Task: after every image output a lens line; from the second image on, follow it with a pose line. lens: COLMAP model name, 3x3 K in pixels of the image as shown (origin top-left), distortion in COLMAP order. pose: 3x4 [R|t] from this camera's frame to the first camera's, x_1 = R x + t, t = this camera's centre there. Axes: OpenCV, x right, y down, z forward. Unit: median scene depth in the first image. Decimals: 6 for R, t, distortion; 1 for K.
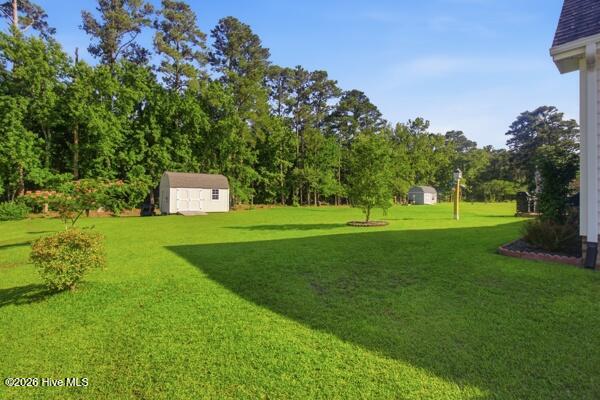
lens RADIAL K [[277.8, 0, 299.3], [0, 277.8, 198.2], [0, 0, 1]] dist [0.004190, 0.000337]
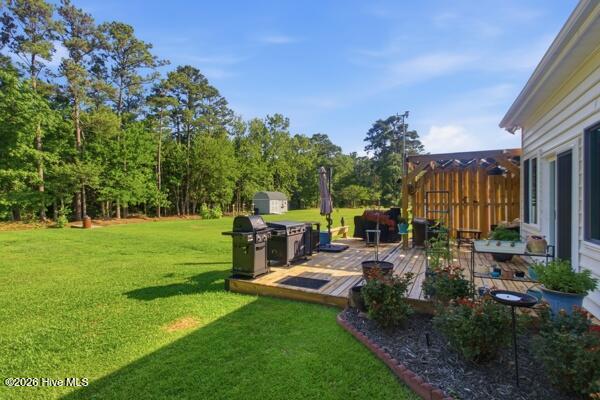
lens RADIAL K [[277.8, 0, 300.8], [0, 277.8, 200.6], [0, 0, 1]] dist [0.004190, 0.000337]
pose [[0.934147, -0.010095, 0.356747, 0.172558], [0.012095, 0.999921, -0.003376, -0.009539], [-0.356685, 0.007468, 0.934195, 0.143475]]
